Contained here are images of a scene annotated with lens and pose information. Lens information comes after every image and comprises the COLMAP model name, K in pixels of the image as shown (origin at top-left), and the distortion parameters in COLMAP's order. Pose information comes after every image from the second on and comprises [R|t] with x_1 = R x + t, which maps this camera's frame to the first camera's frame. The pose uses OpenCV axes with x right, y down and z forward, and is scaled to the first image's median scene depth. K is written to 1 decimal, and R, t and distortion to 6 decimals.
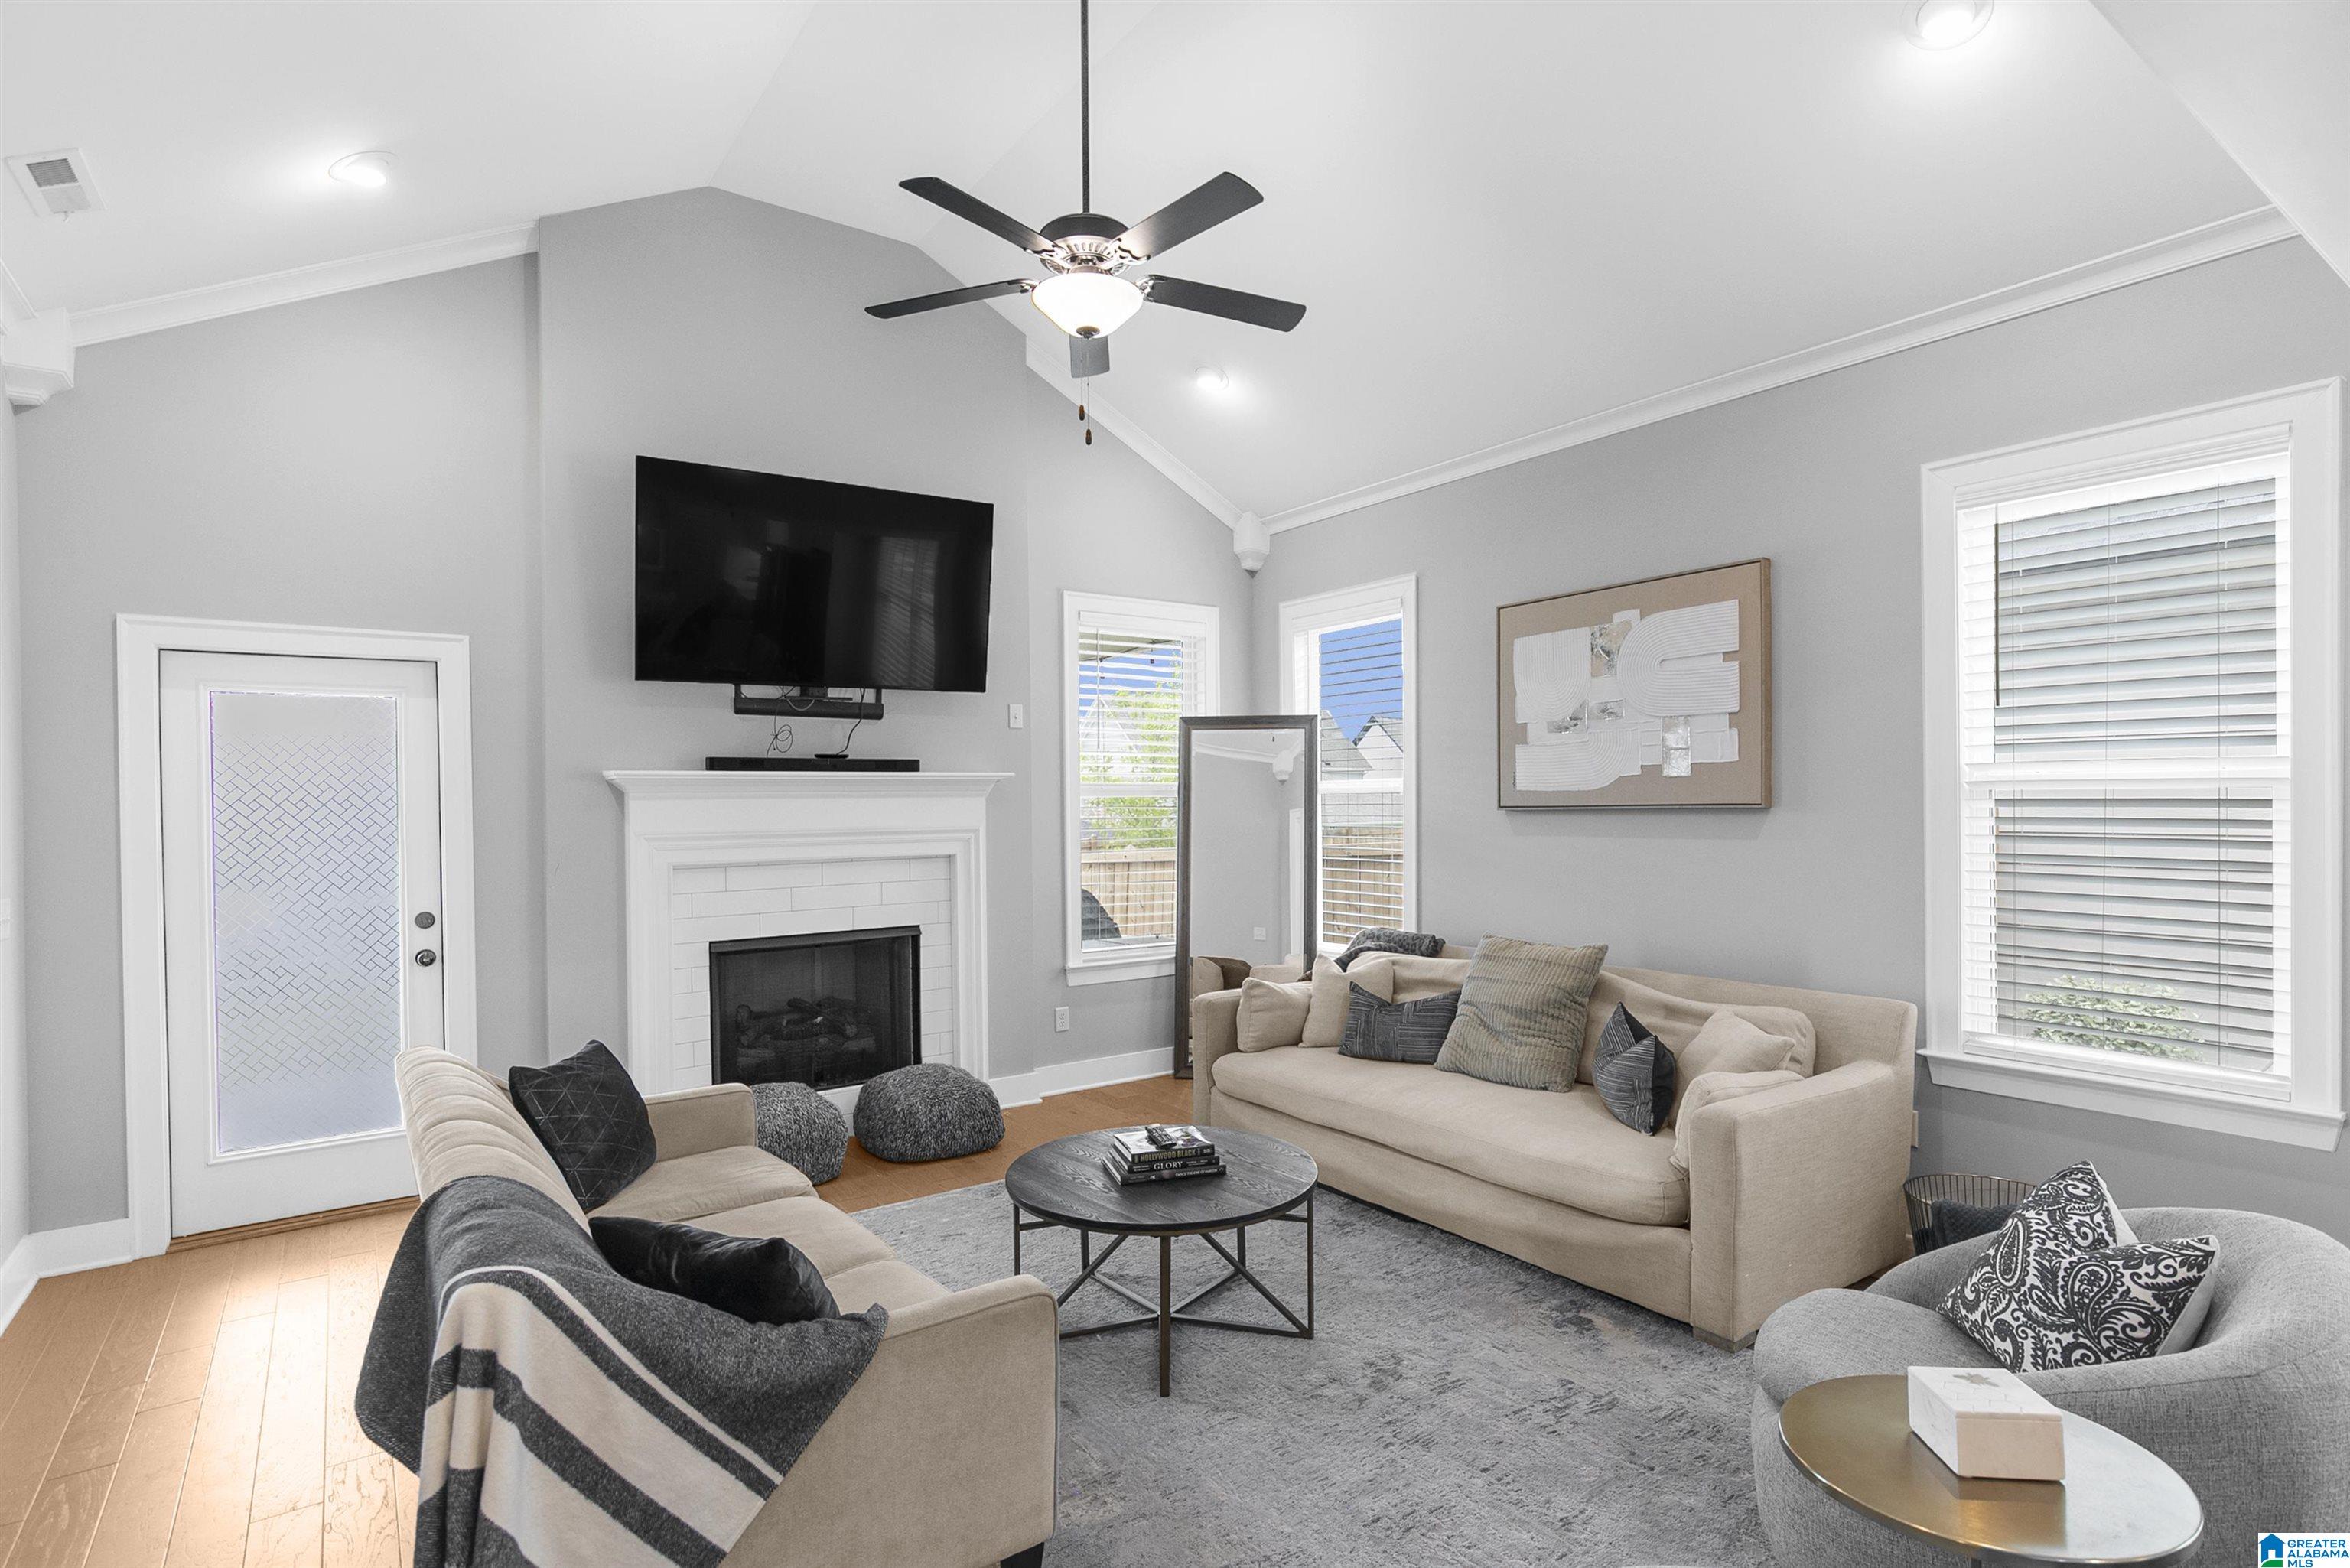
lens RADIAL K [[1171.0, 0, 1186.9], [0, 1171.0, 799.3], [0, 0, 1]] dist [0.001796, 0.000440]
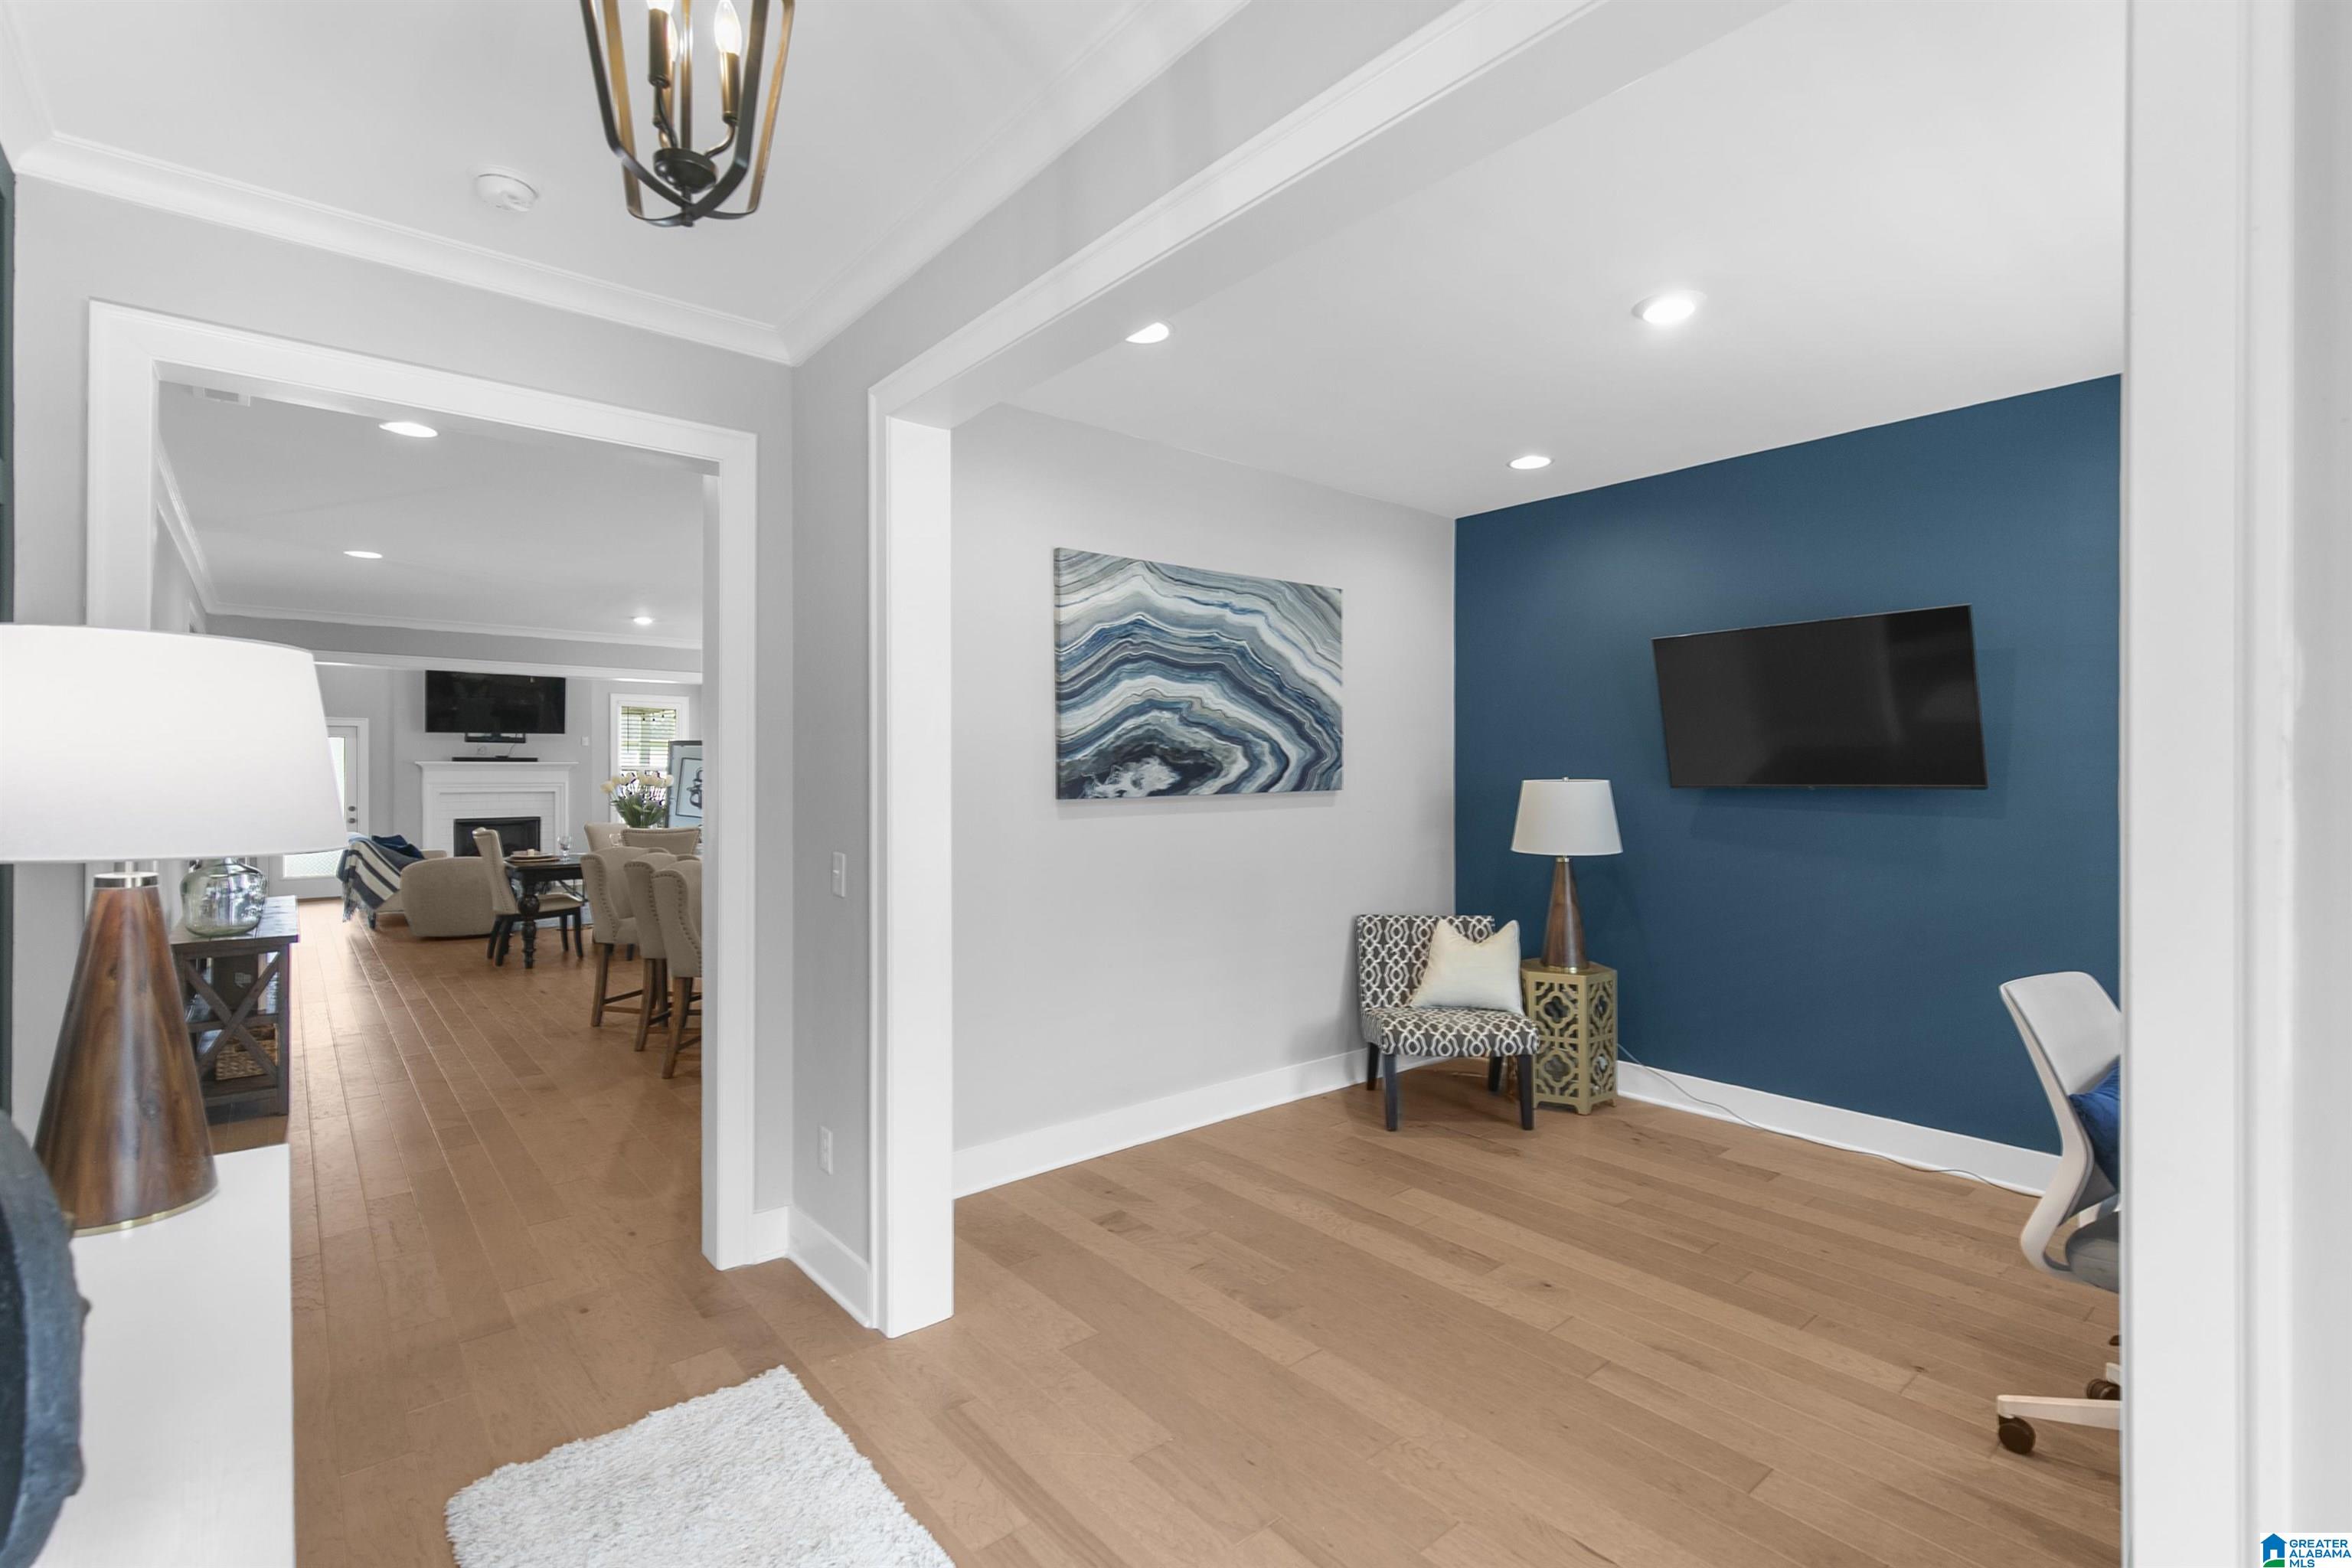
lens RADIAL K [[1054.8, 0, 1183.1], [0, 1054.8, 772.2], [0, 0, 1]] dist [0.002482, 0.000305]
pose [[0.996595, 0.007644, 0.082099, 1.173103], [-0.007187, 0.999957, -0.005855, 0.004972], [-0.082141, 0.005245, 0.996607, -1.761381]]
